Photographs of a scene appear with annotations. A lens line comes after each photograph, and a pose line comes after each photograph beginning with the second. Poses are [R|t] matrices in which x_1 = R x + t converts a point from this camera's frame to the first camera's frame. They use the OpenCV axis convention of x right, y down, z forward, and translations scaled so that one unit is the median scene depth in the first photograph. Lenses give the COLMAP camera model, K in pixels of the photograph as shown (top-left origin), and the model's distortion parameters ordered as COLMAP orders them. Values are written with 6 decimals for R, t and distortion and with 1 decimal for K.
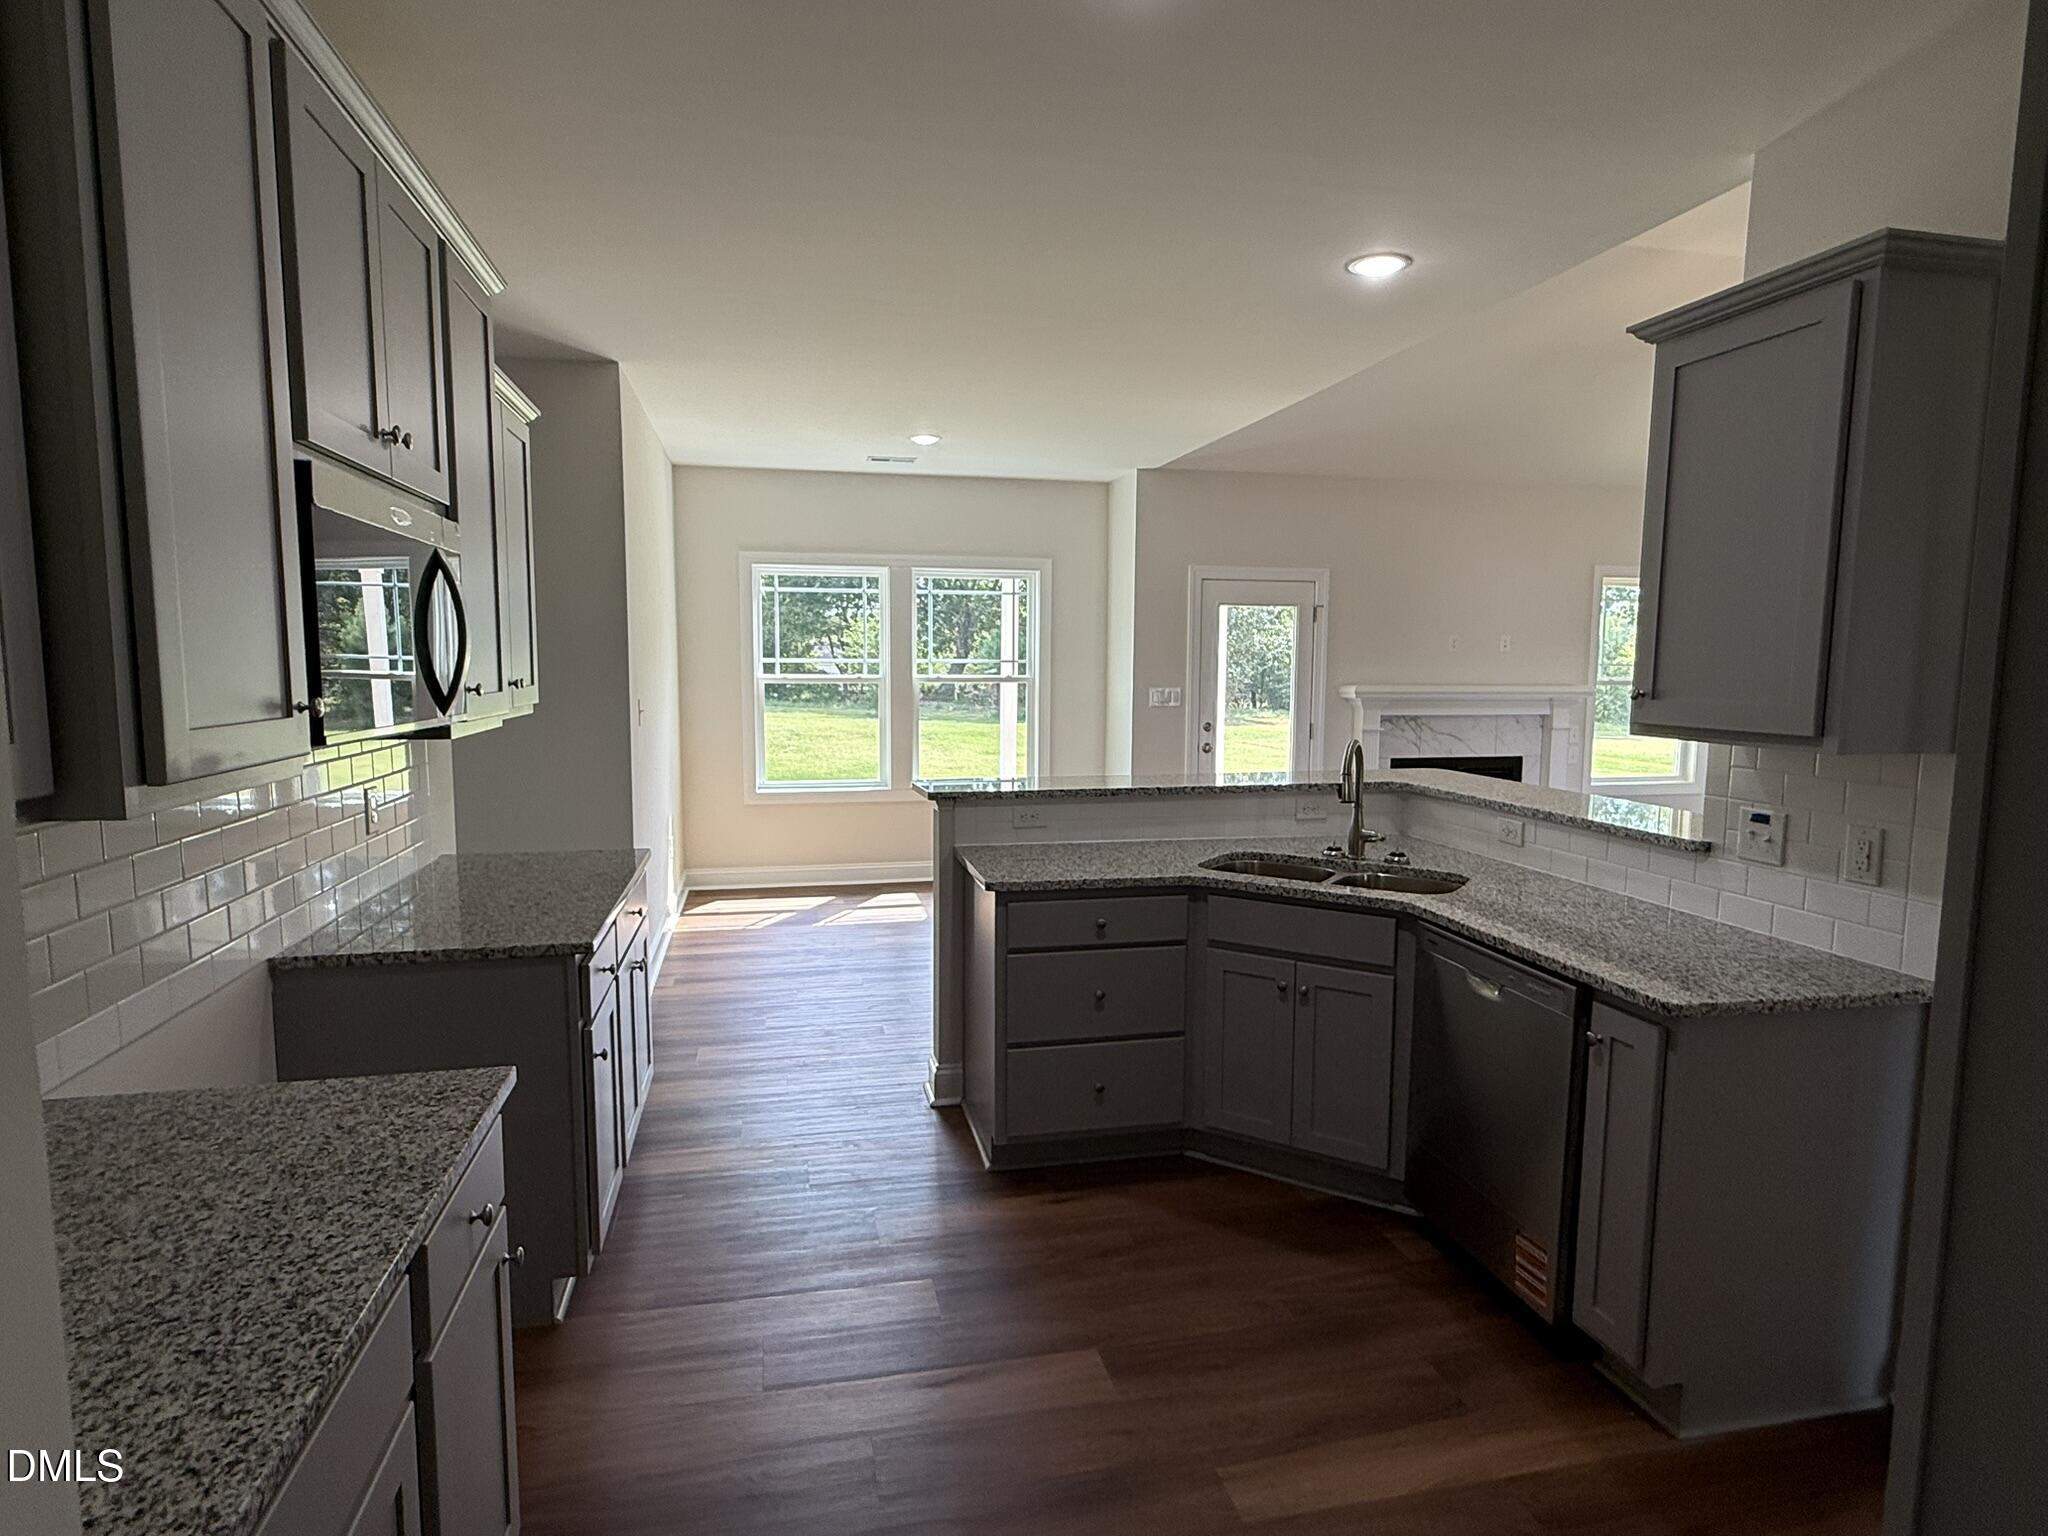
lens RADIAL K [[1099.3, 0, 1017.2], [0, 1099.3, 772.4], [0, 0, 1]] dist [-0.002284, 0.000313]
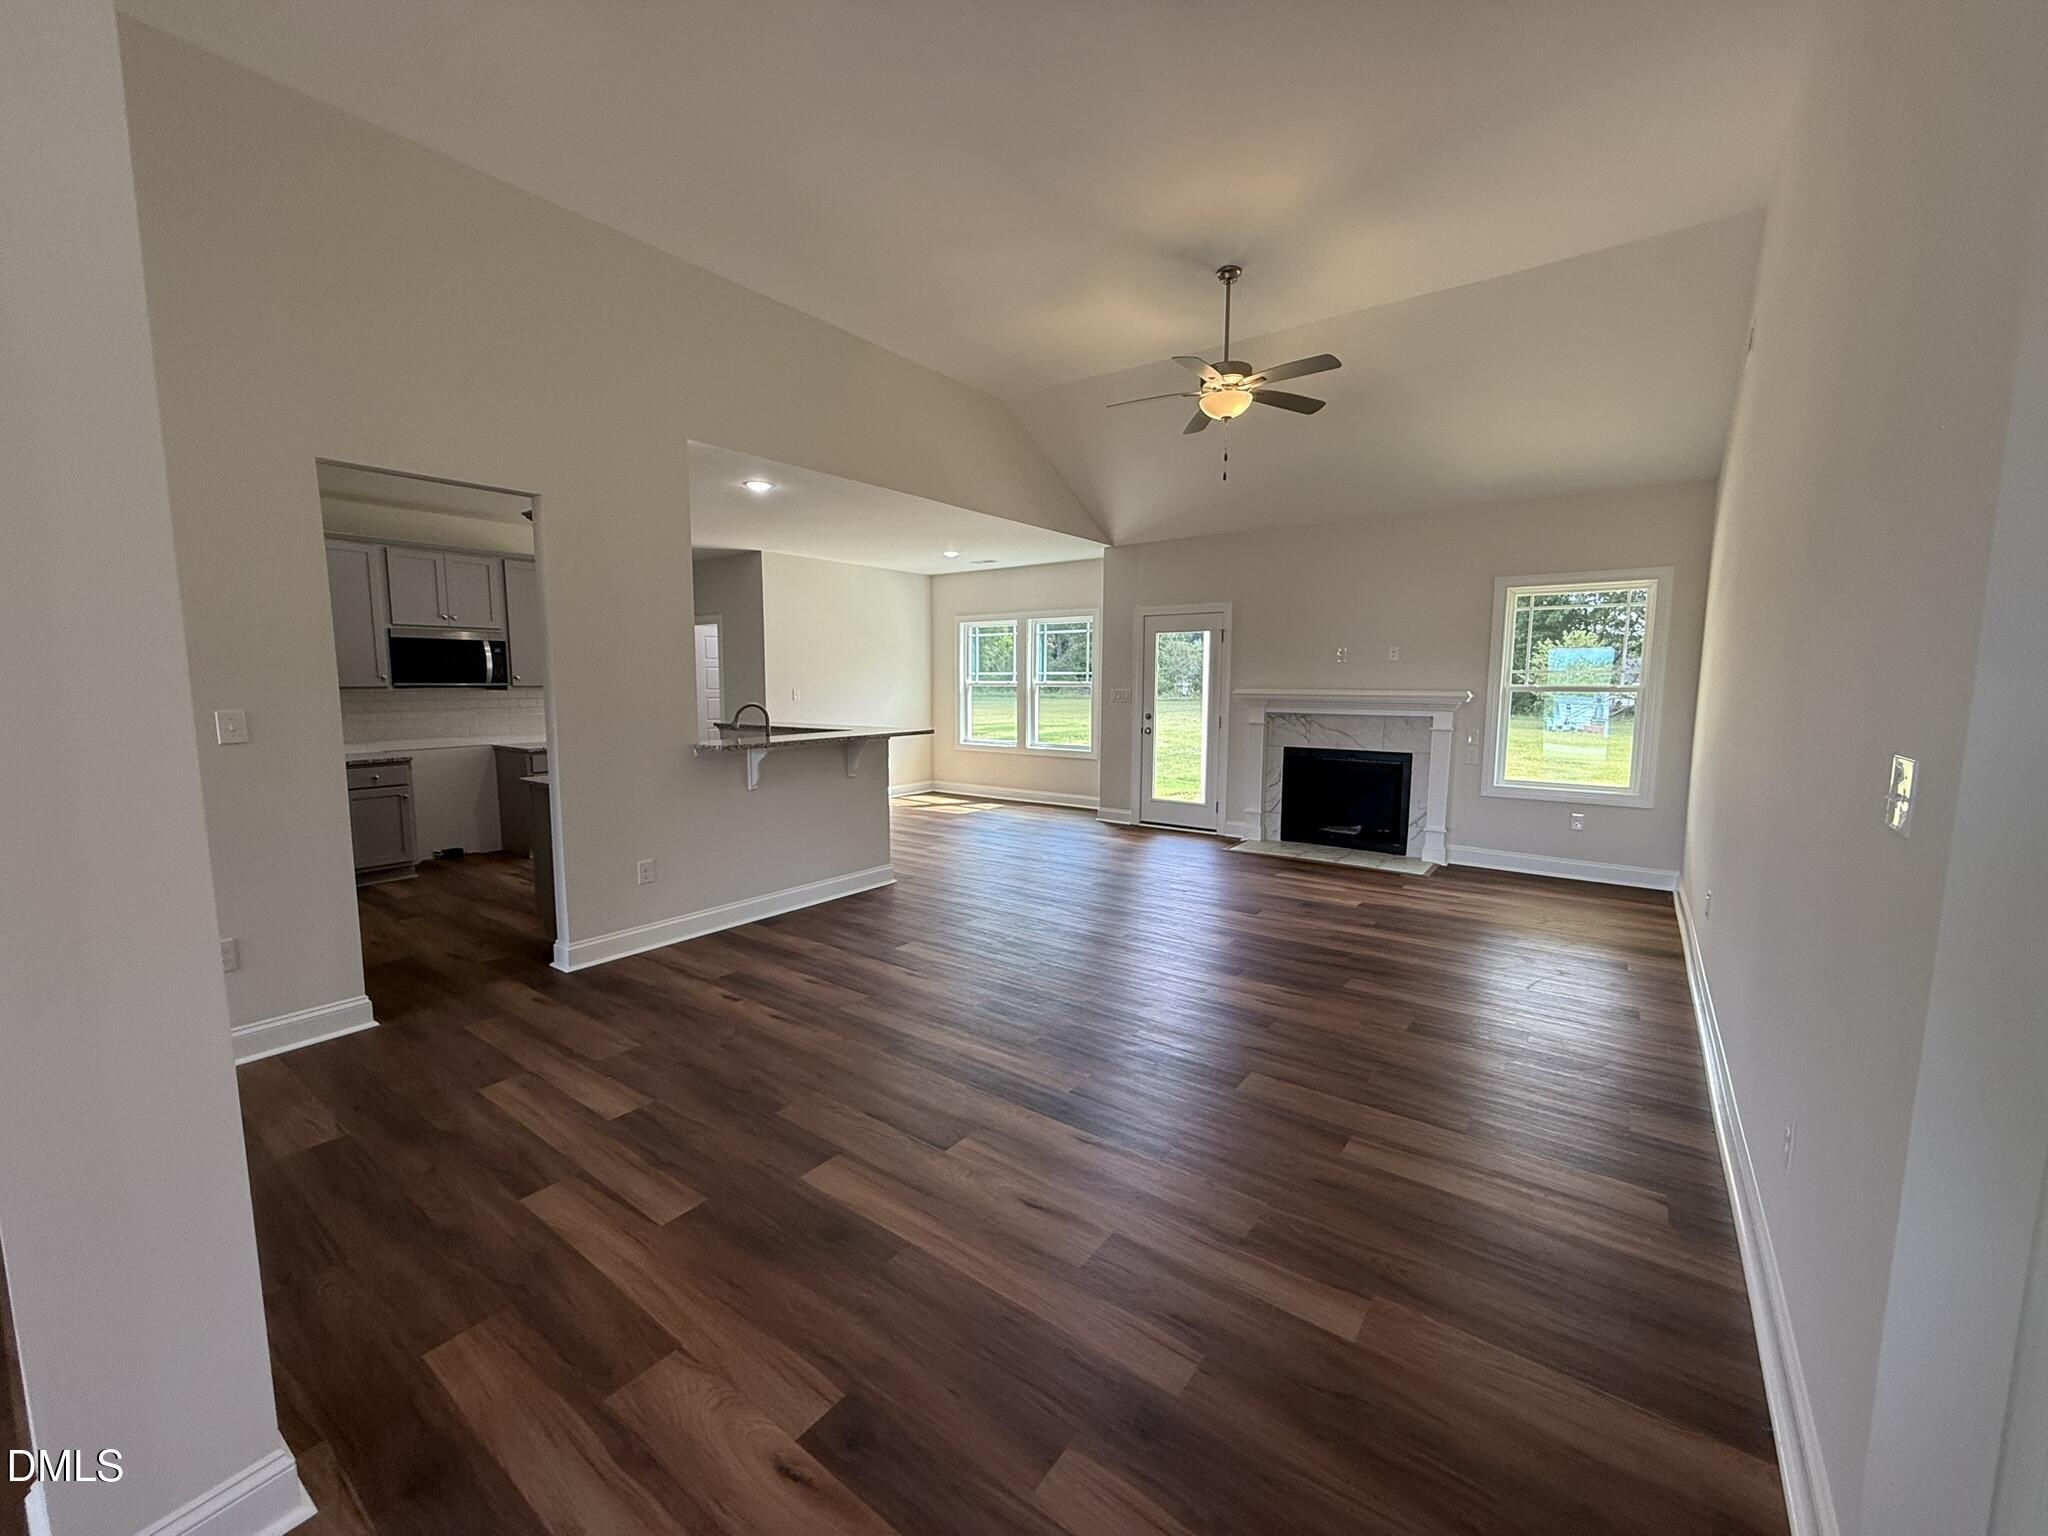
lens RADIAL K [[817.9, 0, 1018.0], [0, 817.9, 771.7], [0, 0, 1]] dist [-0.000794, 0.000106]
pose [[0.654368, 0.082371, -0.751676, 0.880099], [-0.076256, 0.996170, 0.042779, -0.000943], [0.752321, 0.029327, 0.658143, 0.146743]]
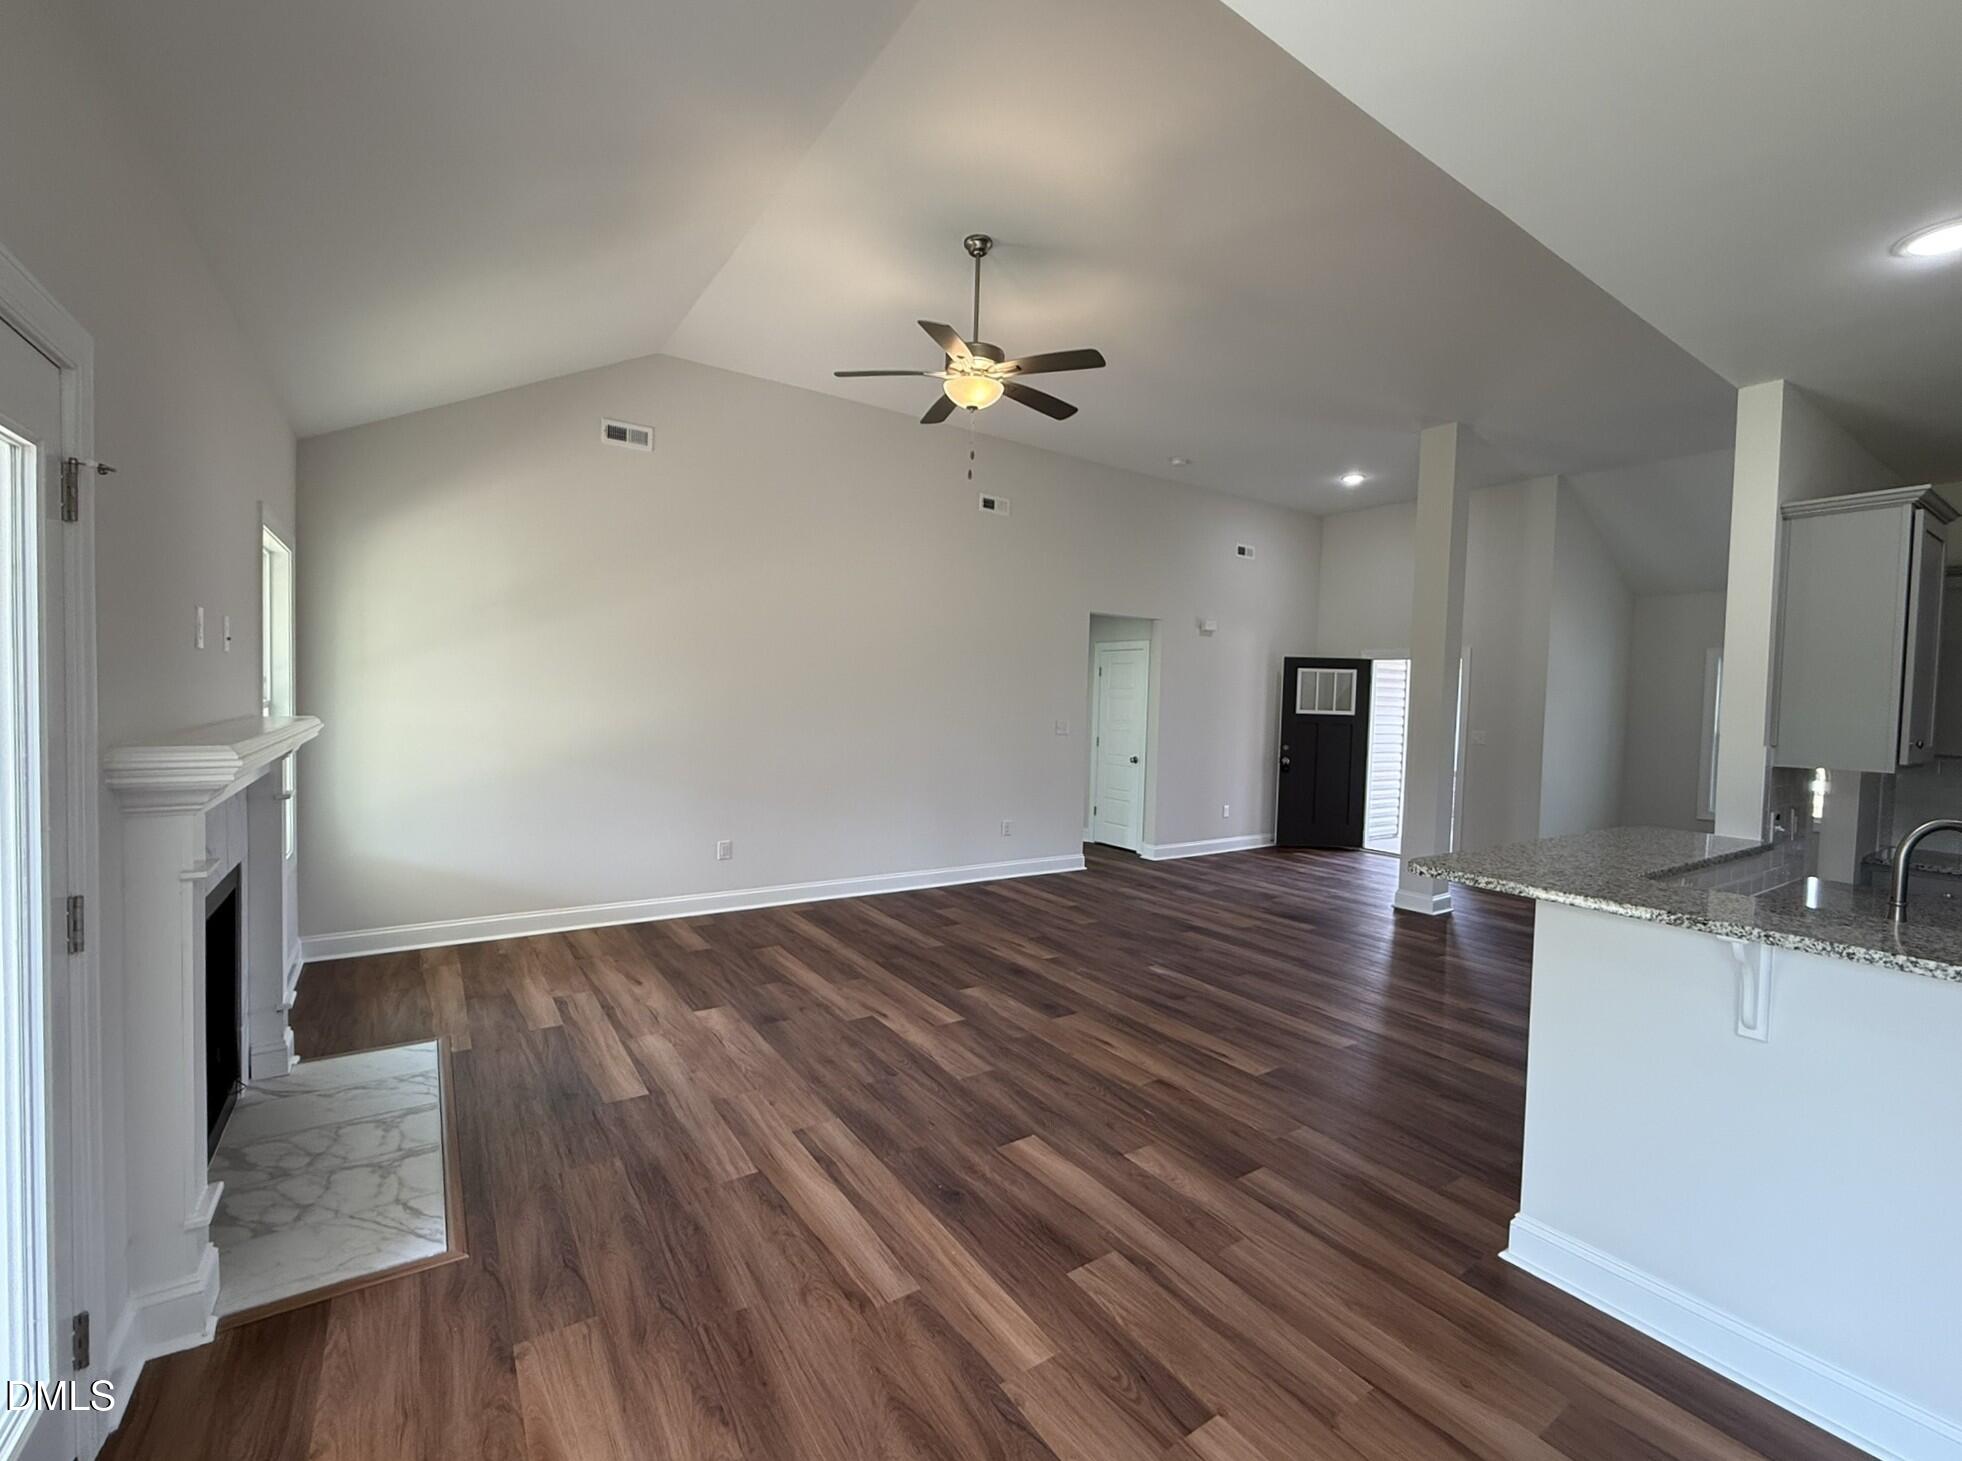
lens RADIAL K [[810.4, 0, 962.1], [0, 810.4, 725.4], [0, 0, 1]] dist [0.000368, -0.000153]
pose [[-0.361559, -0.048650, 0.931079, 0.008566], [0.065213, 0.994872, 0.077306, -0.088354], [-0.930066, 0.088669, -0.356533, 0.868855]]
